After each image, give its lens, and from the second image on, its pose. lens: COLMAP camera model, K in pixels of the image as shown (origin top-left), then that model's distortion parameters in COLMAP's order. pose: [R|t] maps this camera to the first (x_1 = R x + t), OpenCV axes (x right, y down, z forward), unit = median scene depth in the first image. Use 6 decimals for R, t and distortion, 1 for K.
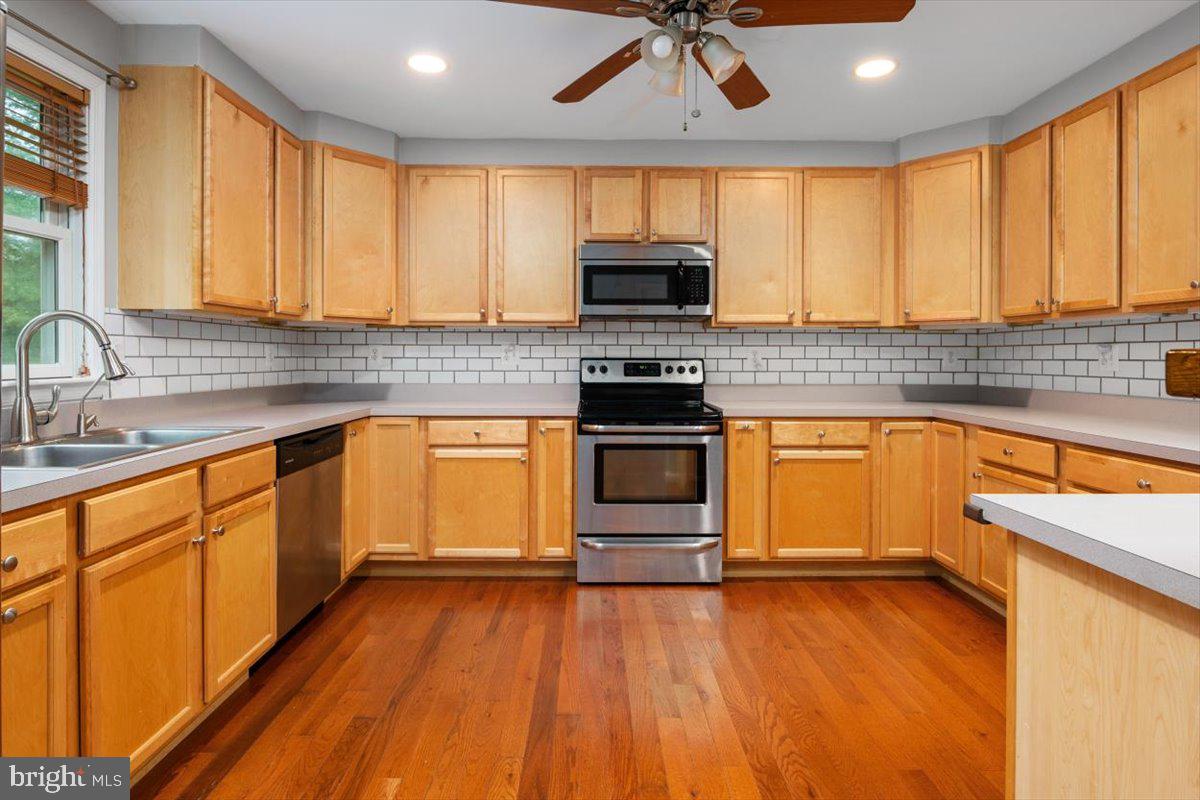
lens RADIAL K [[630.4, 0, 601.3], [0, 630.4, 360.4], [0, 0, 1]] dist [0.002706, 0.000043]
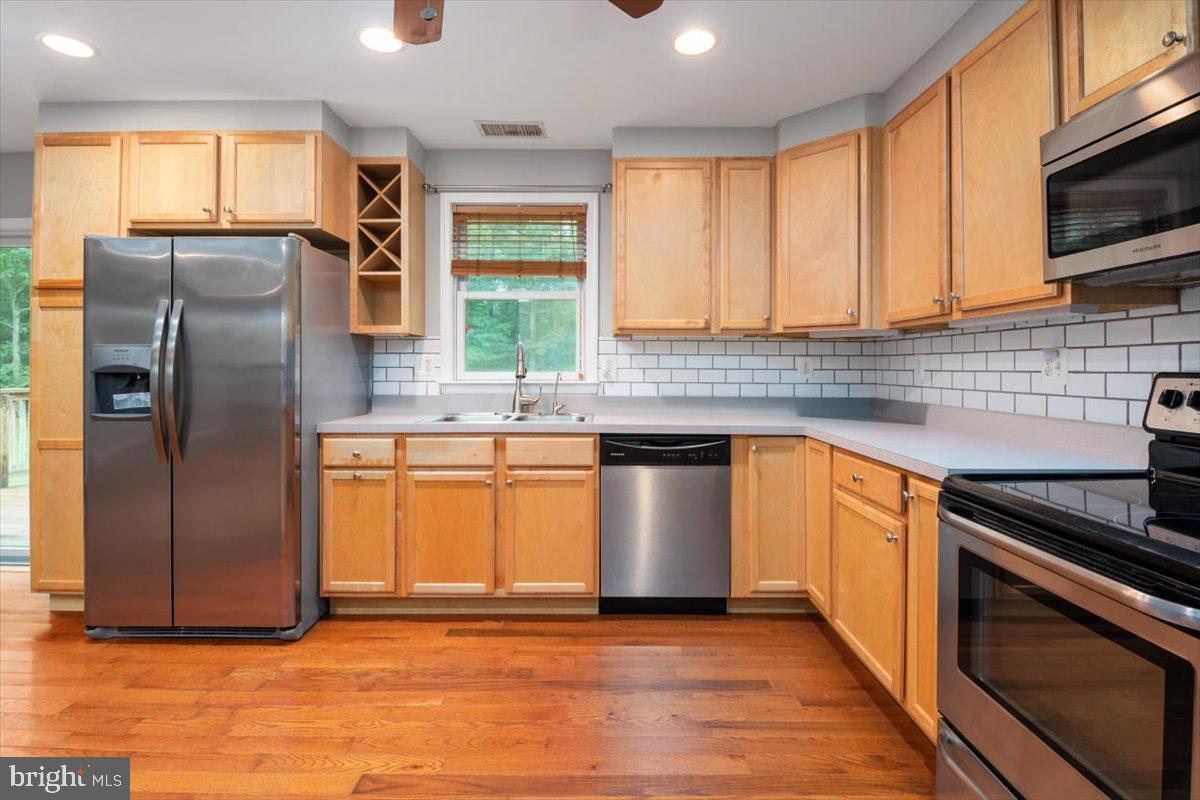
lens RADIAL K [[566.8, 0, 605.1], [0, 566.8, 366.1], [0, 0, 1]] dist [-0.002321, -0.000192]
pose [[-0.018877, -0.002366, -0.999819, 0.495176], [-0.008046, 0.999965, -0.002214, -0.006710], [0.999789, 0.008002, -0.018895, 0.828858]]
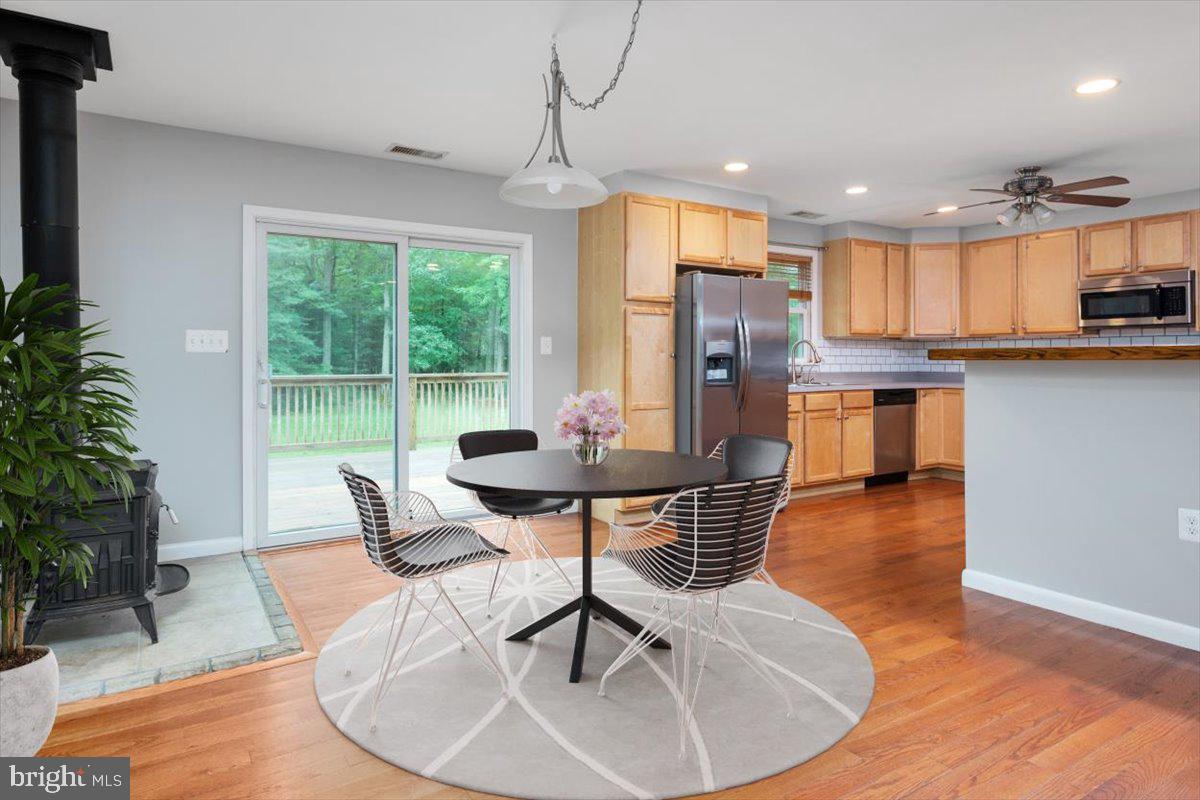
lens RADIAL K [[692.1, 0, 595.6], [0, 692.1, 356.2], [0, 0, 1]] dist [0.003765, 0.000546]
pose [[0.514200, -0.006732, -0.857644, 0.961521], [-0.003403, 0.999945, -0.009889, 0.021939], [0.857663, 0.008003, 0.514149, -1.012233]]
